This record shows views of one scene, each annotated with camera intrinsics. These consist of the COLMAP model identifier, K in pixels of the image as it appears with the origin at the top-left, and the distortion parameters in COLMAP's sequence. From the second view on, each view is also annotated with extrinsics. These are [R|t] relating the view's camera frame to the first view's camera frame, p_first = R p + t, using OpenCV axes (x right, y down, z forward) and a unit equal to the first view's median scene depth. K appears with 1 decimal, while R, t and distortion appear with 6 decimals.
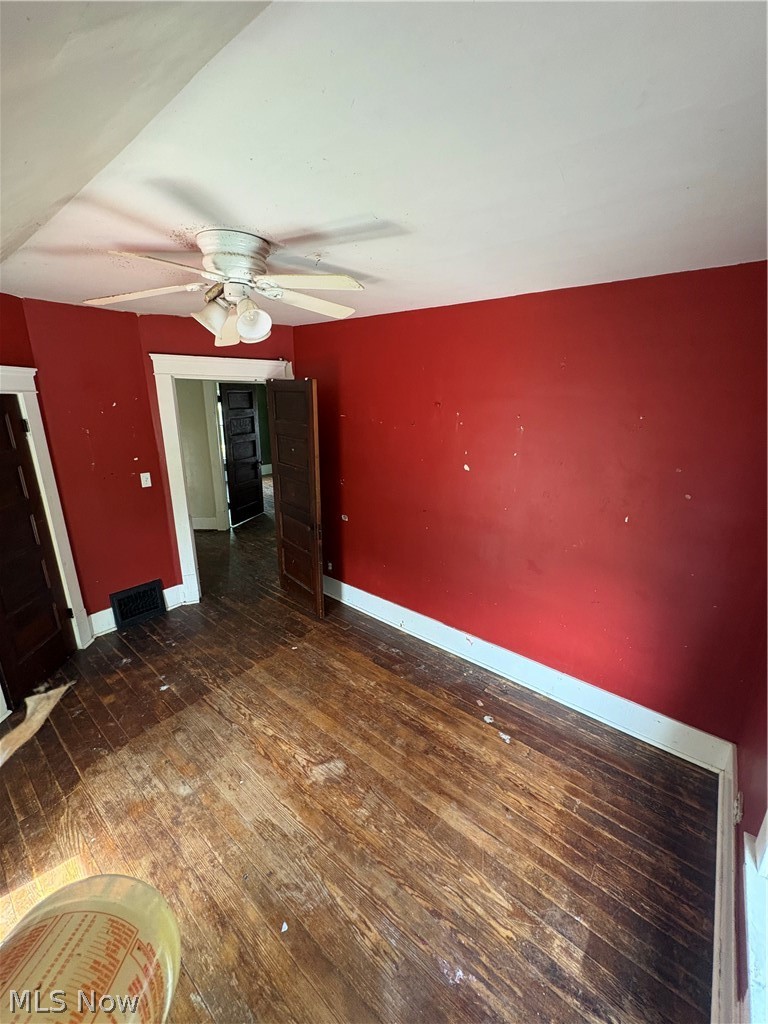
lens RADIAL K [[407.4, 0, 384.0], [0, 407.4, 512.0], [0, 0, 1]] dist [-0.001397, 0.000100]
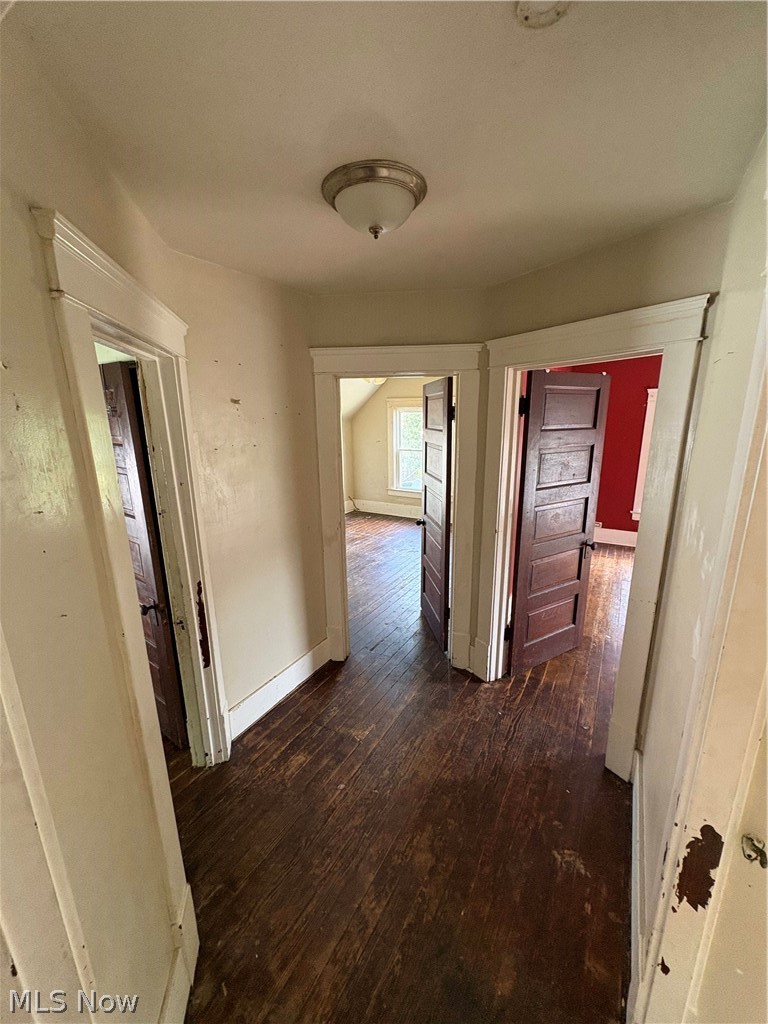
lens RADIAL K [[407.4, 0, 384.0], [0, 407.4, 512.0], [0, 0, 1]] dist [-0.001397, 0.000100]
pose [[-0.151406, -0.246847, 0.957153, -0.753029], [0.297603, 0.912004, 0.282279, -0.297654], [-0.942607, 0.327591, -0.064621, 1.084323]]
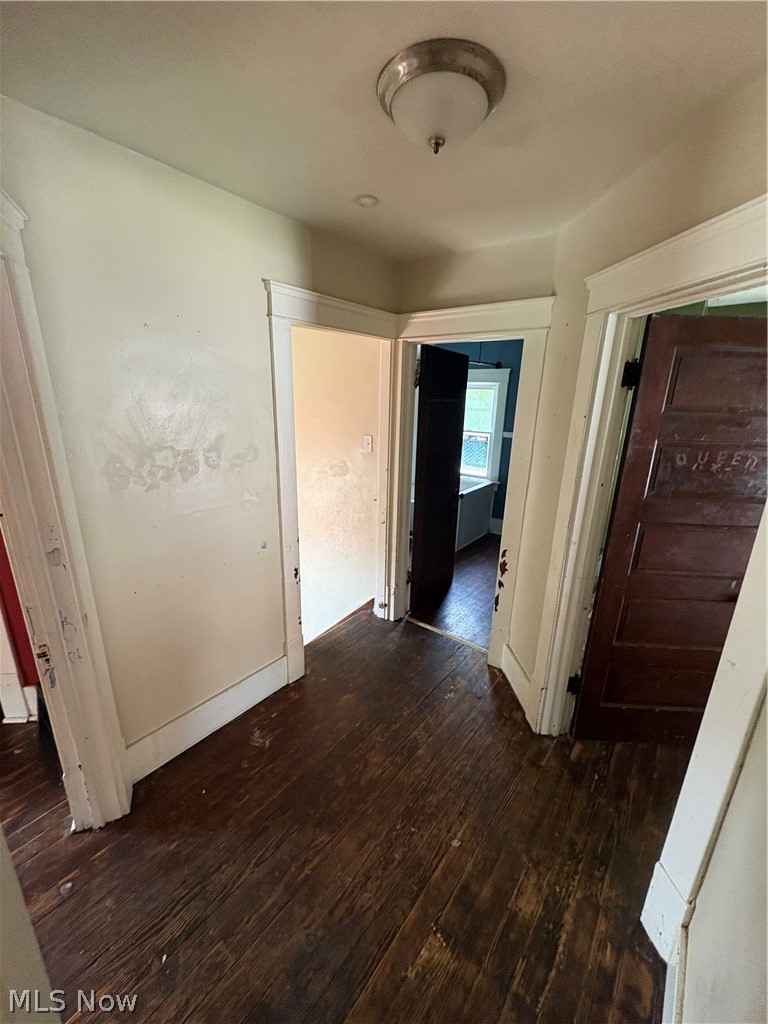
lens RADIAL K [[407.4, 0, 384.0], [0, 407.4, 512.0], [0, 0, 1]] dist [-0.001397, 0.000100]
pose [[0.019780, 0.274154, -0.961482, -0.117474], [-0.310175, 0.915904, 0.254777, -0.250040], [0.950474, 0.293188, 0.103152, 1.013784]]
